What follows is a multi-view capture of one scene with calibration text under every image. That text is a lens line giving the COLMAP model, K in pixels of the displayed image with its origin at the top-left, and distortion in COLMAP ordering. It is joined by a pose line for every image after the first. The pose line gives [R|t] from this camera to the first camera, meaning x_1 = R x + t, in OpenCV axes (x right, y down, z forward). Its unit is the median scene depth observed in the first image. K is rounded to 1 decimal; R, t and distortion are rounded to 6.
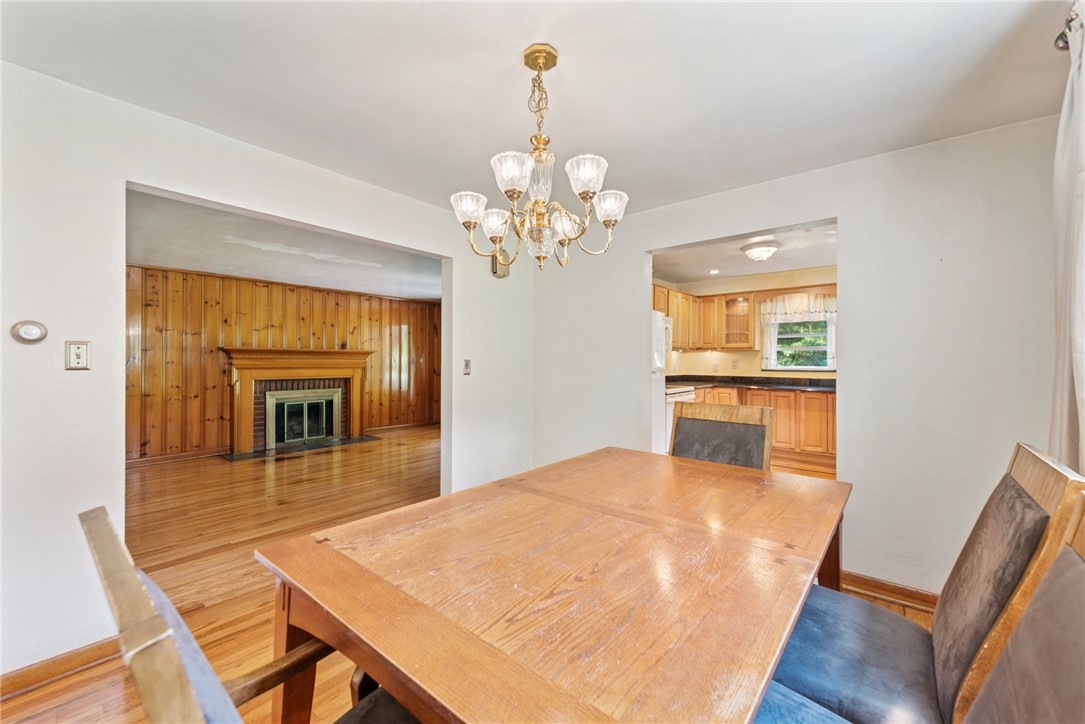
lens RADIAL K [[438.7, 0, 542.5], [0, 438.7, 362.0], [0, 0, 1]] dist [-0.000691, -0.000089]
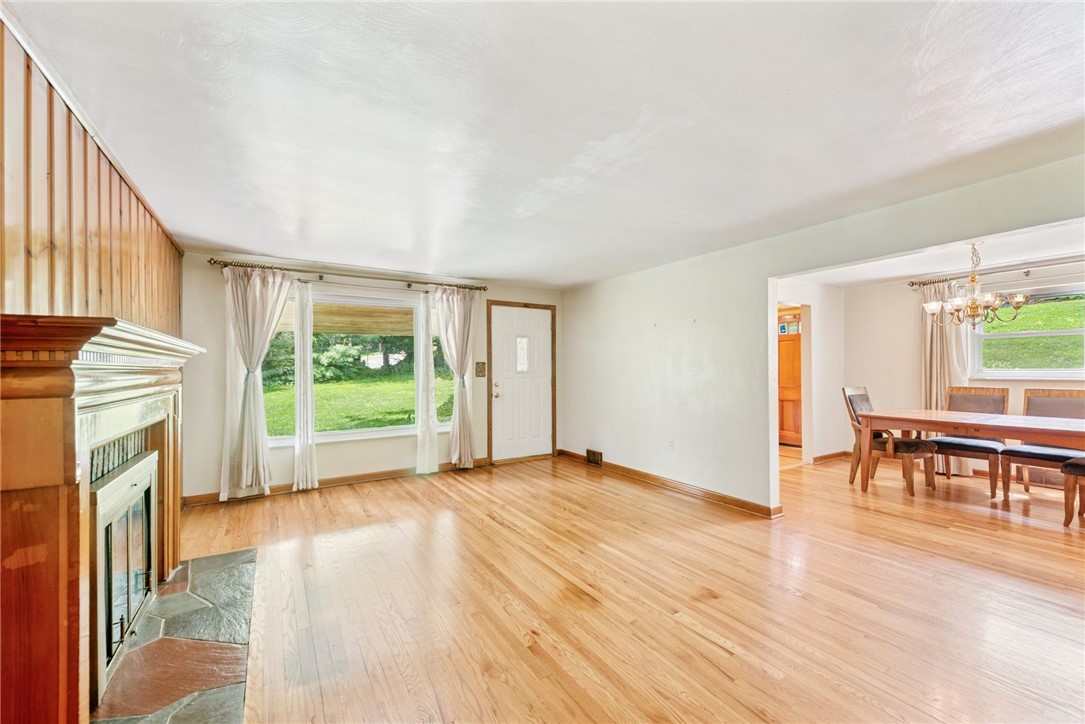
lens RADIAL K [[438.7, 0, 542.5], [0, 438.7, 362.0], [0, 0, 1]] dist [-0.000691, -0.000089]
pose [[0.325082, 0.001311, 0.945685, -1.237600], [0.012636, 0.999904, -0.005730, -0.025094], [-0.945601, 0.013812, 0.325034, 0.974182]]
